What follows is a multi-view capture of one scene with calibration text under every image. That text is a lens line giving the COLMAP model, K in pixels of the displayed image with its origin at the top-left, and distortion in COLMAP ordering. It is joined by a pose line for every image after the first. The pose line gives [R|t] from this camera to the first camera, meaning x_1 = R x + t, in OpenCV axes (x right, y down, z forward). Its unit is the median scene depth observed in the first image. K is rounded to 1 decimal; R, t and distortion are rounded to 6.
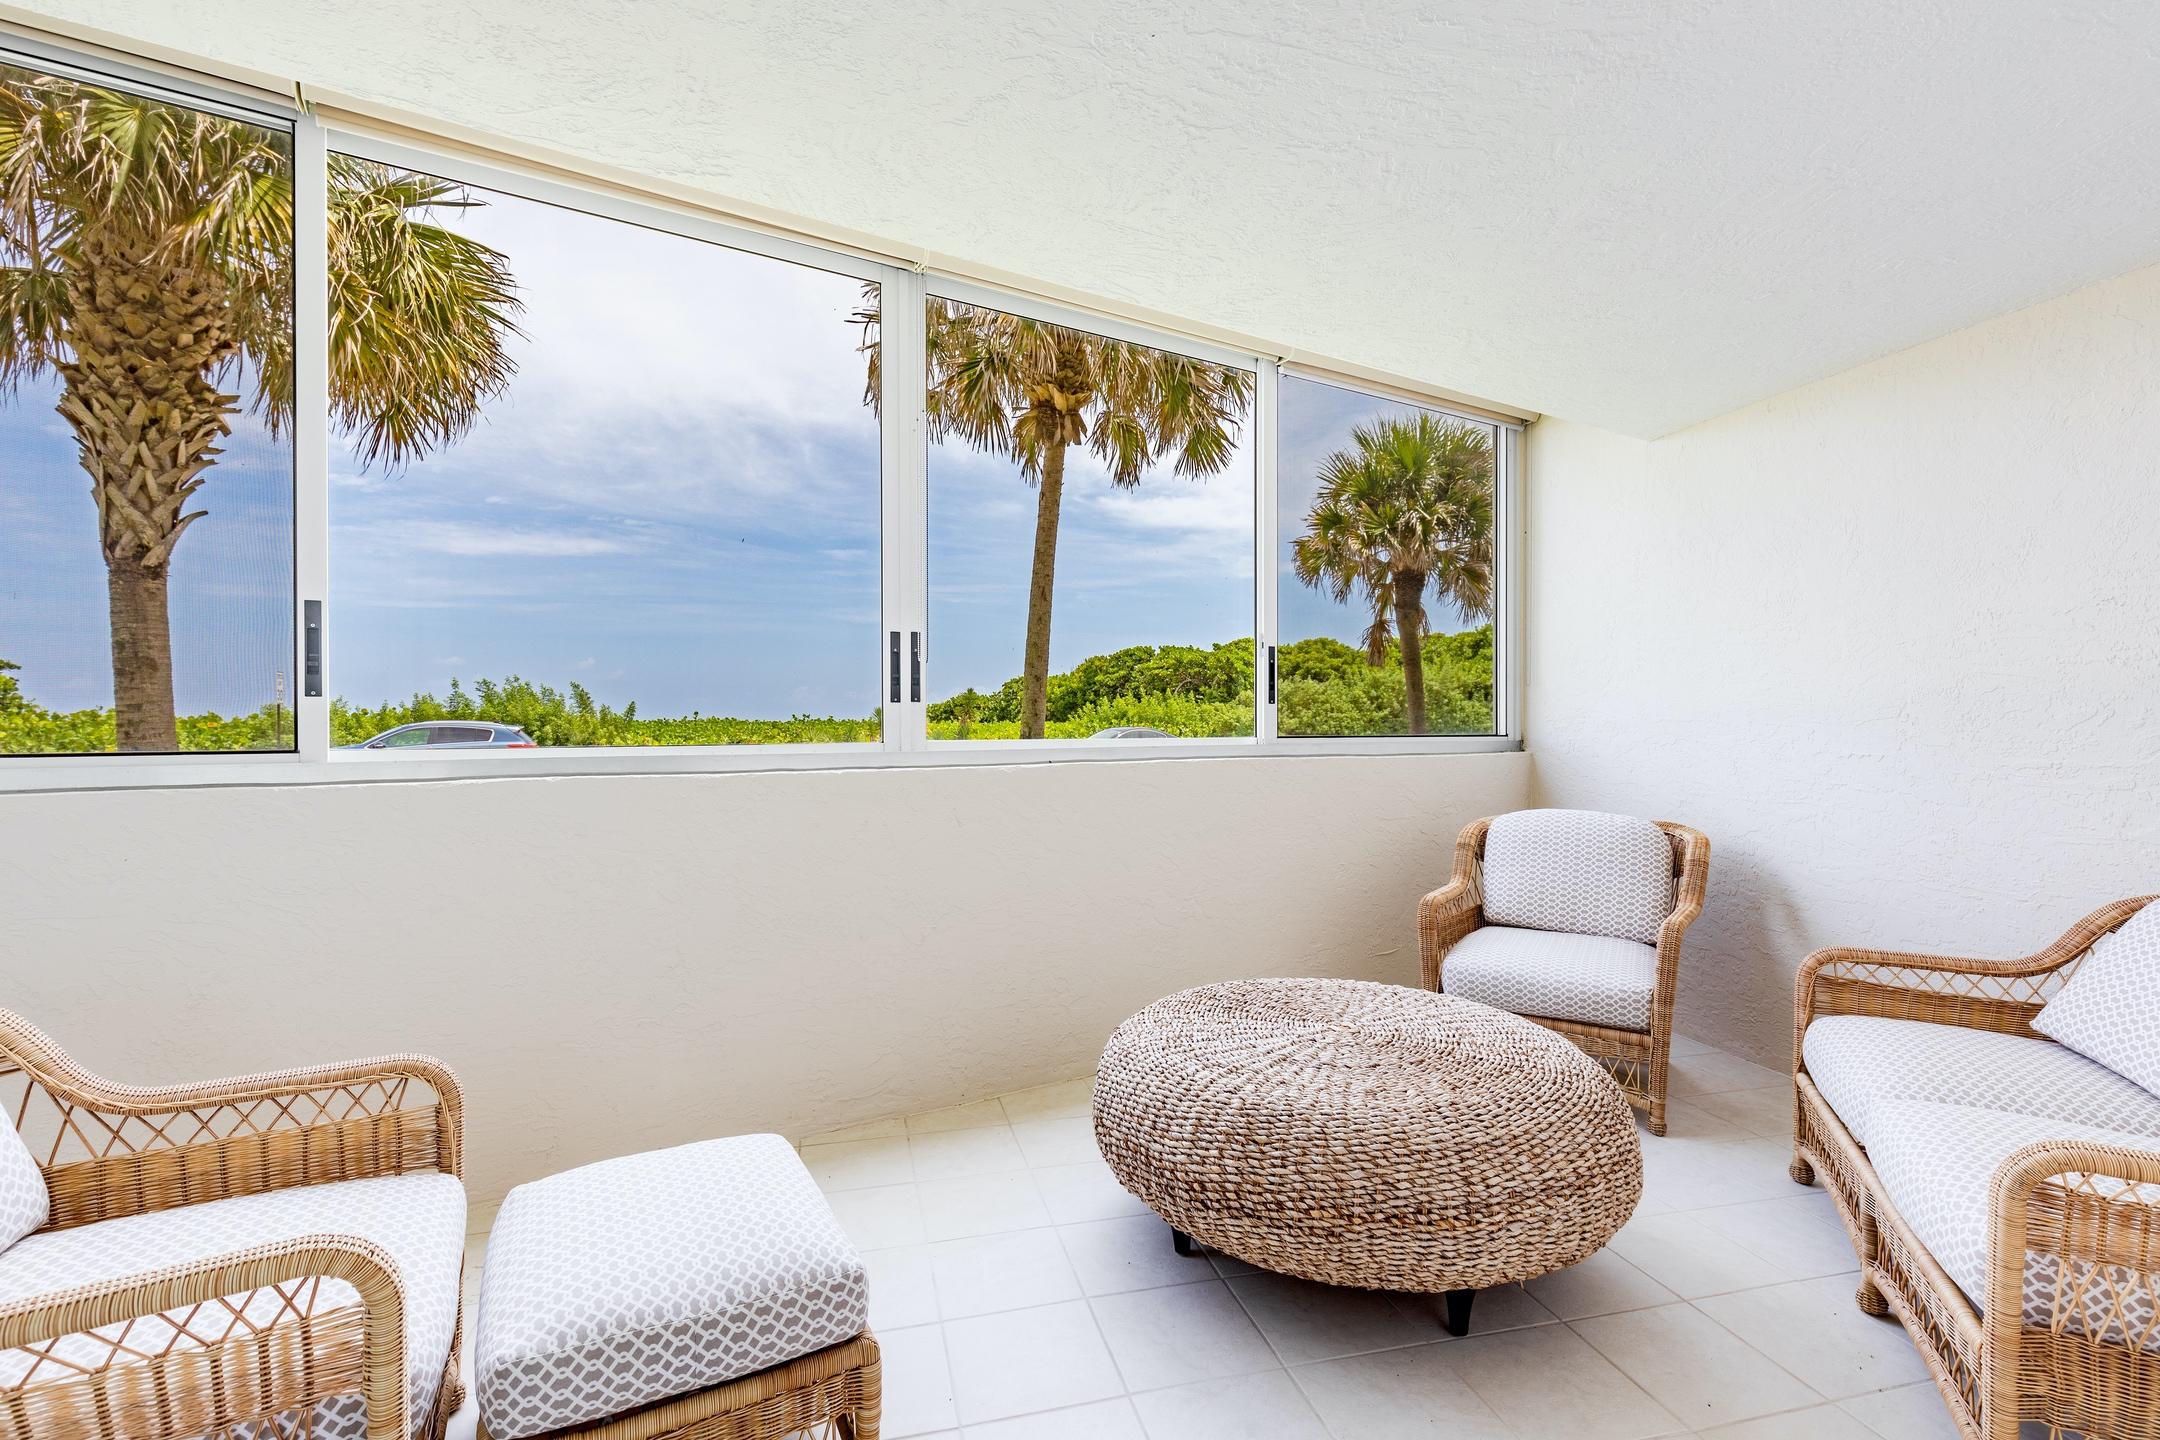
lens RADIAL K [[975.1, 0, 1081.0], [0, 975.1, 725.3], [0, 0, 1]] dist [0.003226, -0.000507]
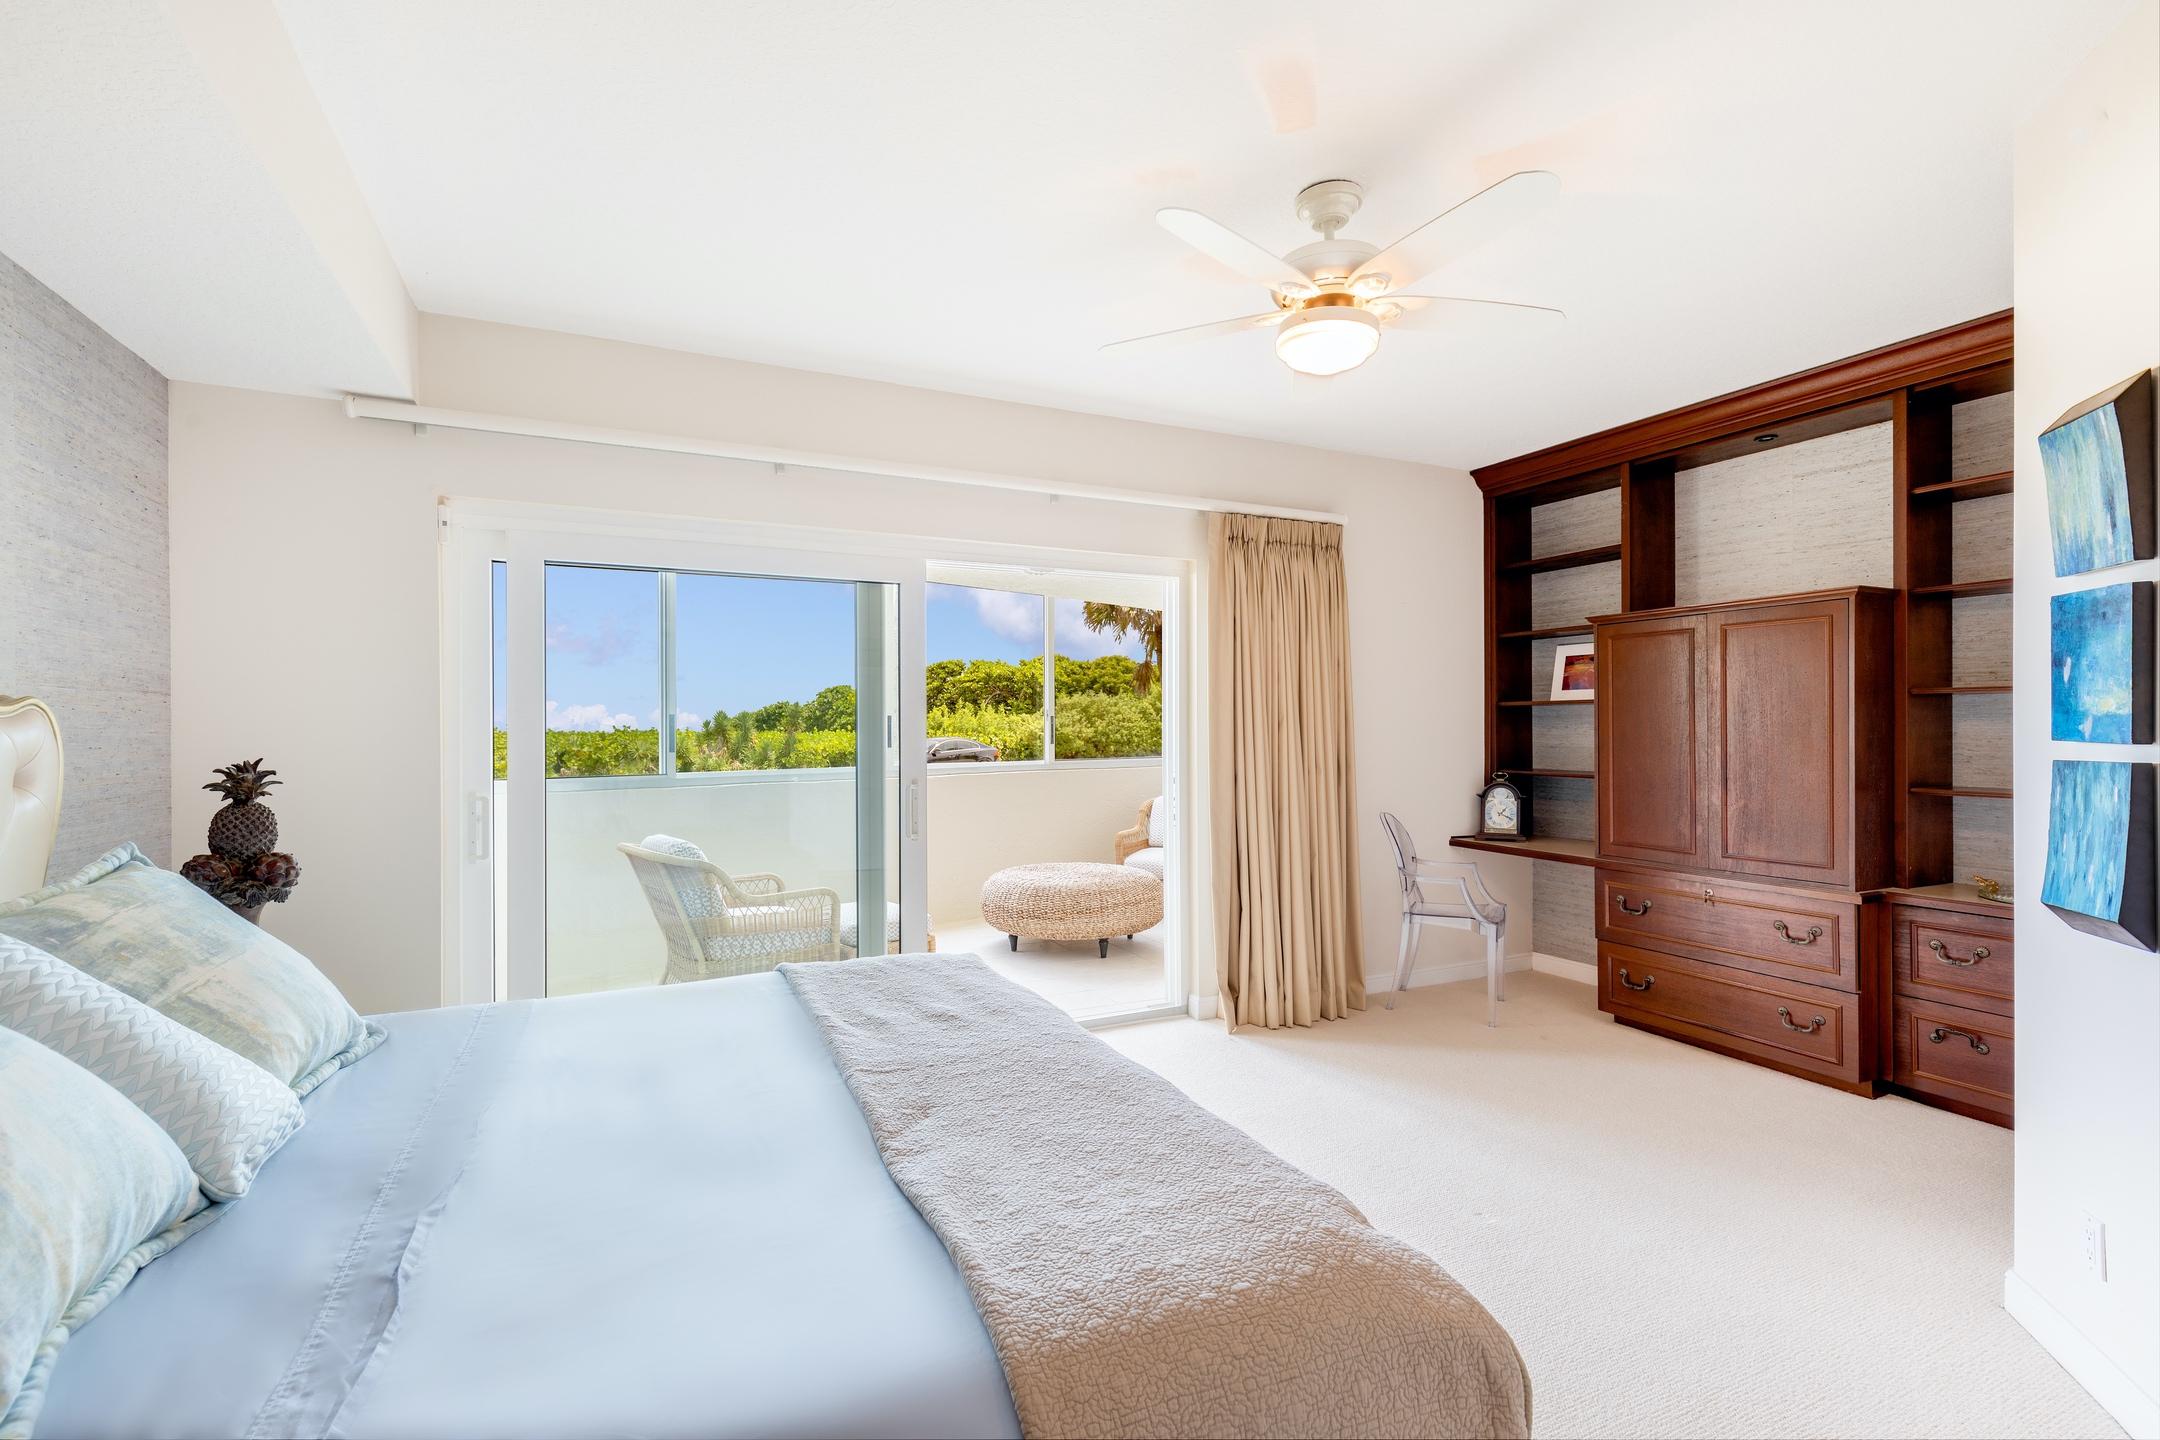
lens RADIAL K [[962.7, 0, 1084.0], [0, 962.7, 735.0], [0, 0, 1]] dist [-0.000173, -0.000791]
pose [[0.979676, -0.002702, 0.200570, -0.079212], [0.001581, 0.999982, 0.005748, -0.028937], [-0.200582, -0.005314, 0.979662, -0.547837]]
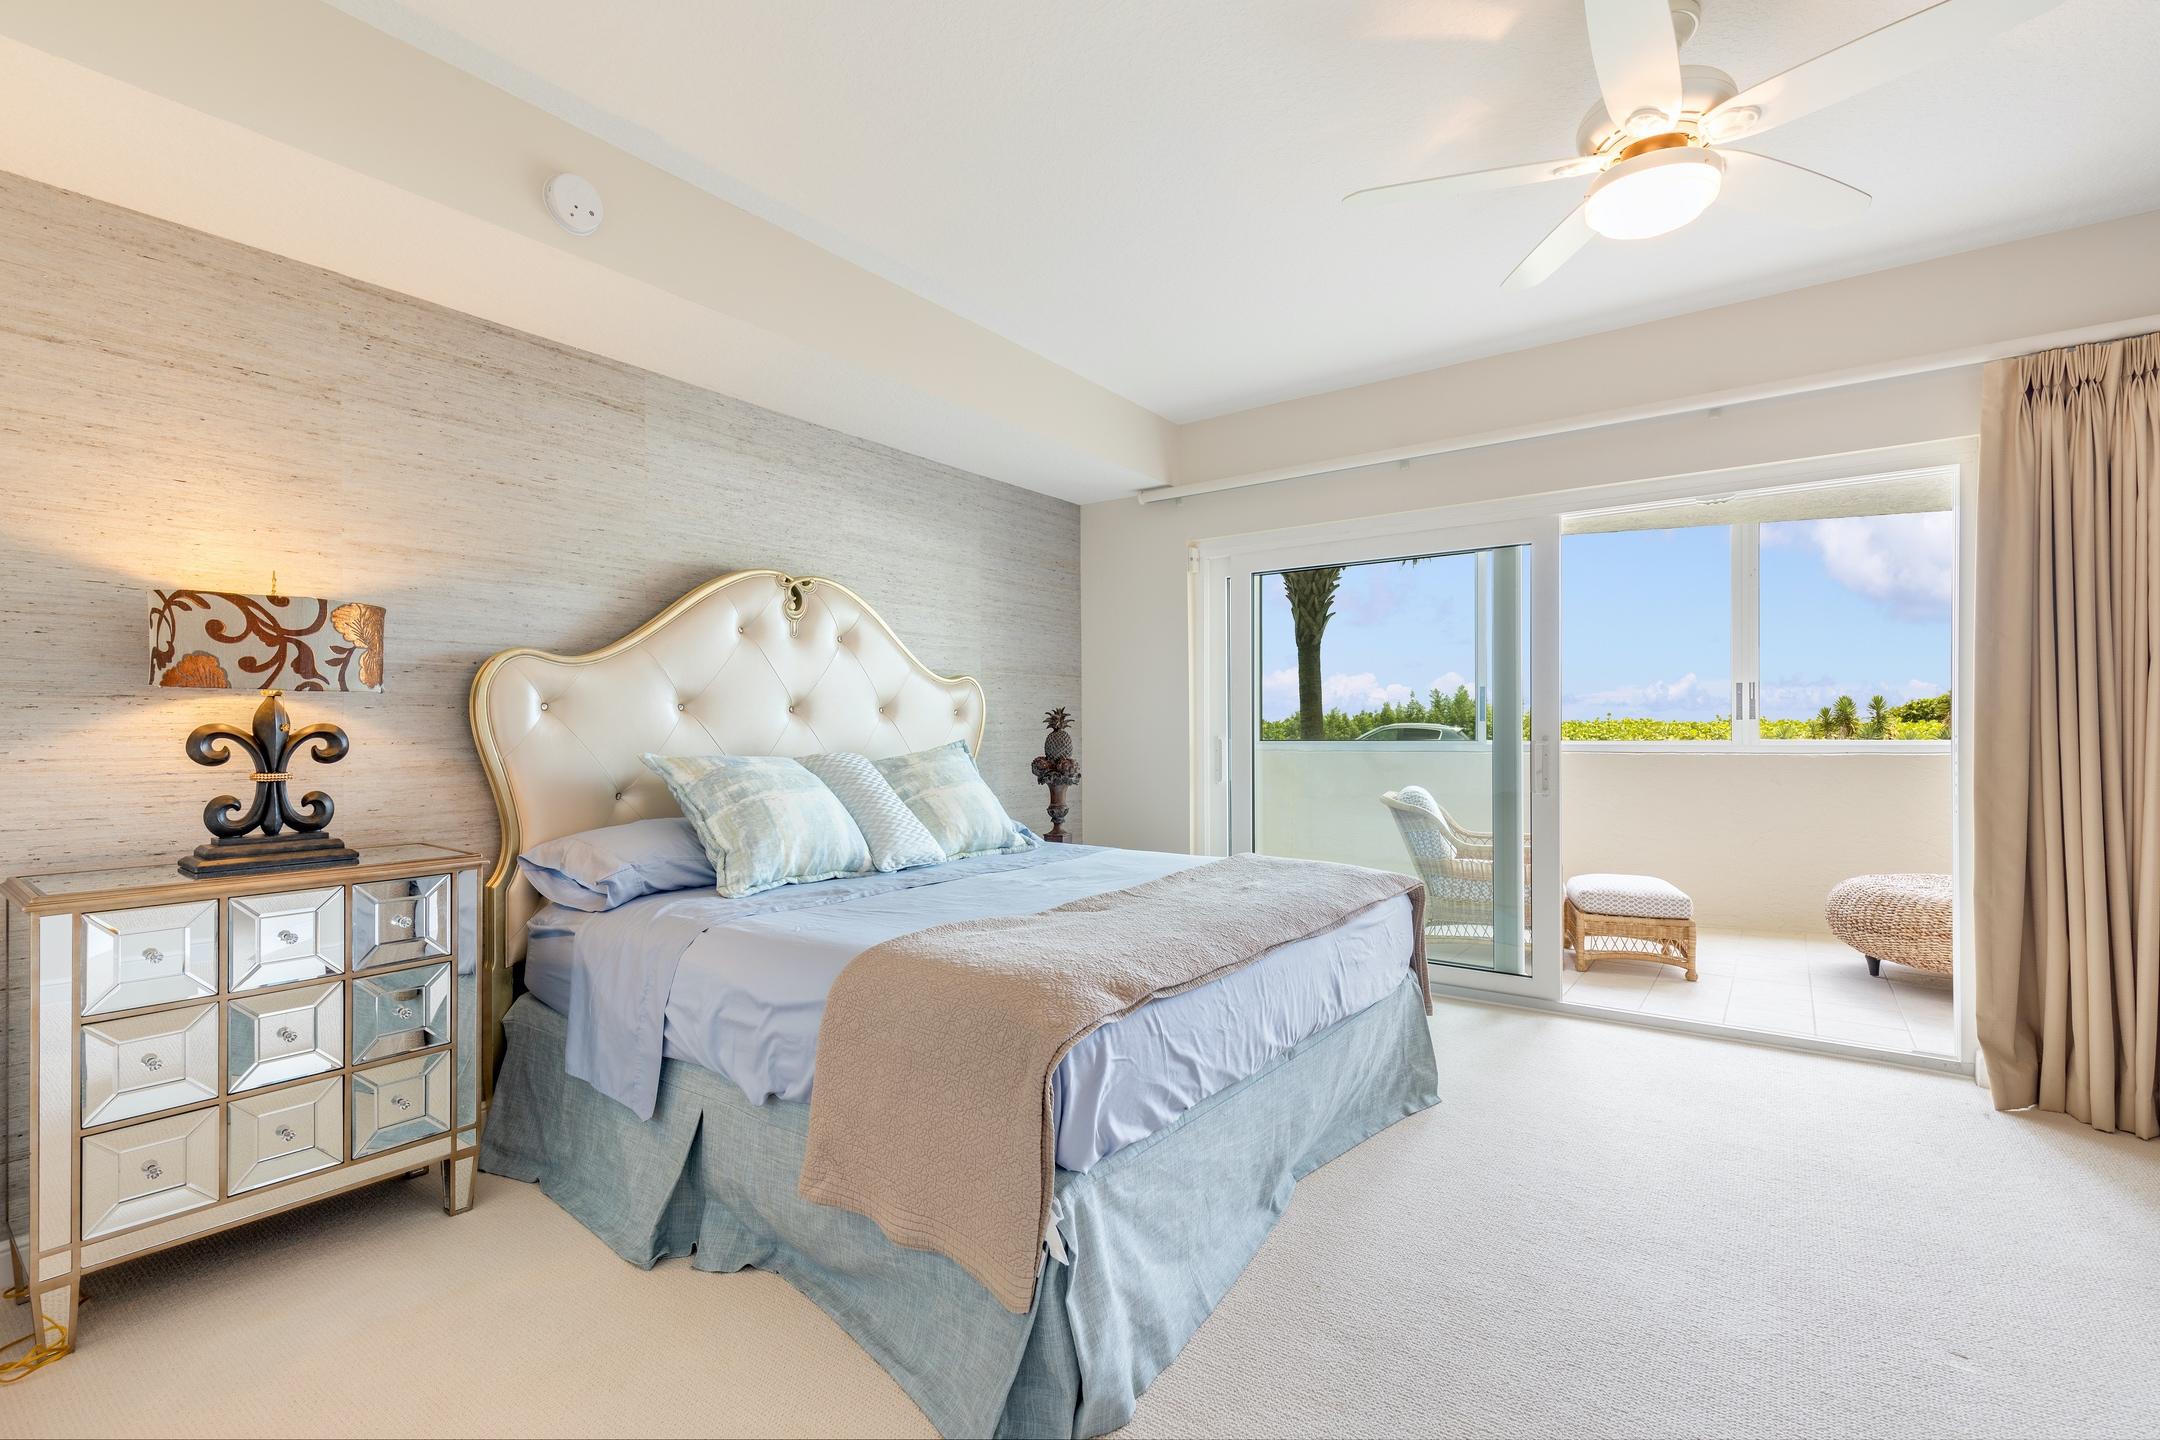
lens RADIAL K [[962.7, 0, 1069.8], [0, 962.7, 725.1], [0, 0, 1]] dist [-0.000173, -0.000791]
pose [[0.633105, -0.002055, -0.774063, 0.199035], [0.002051, 0.999997, -0.000978, -0.006047], [0.774063, -0.000969, 0.633108, -0.550022]]
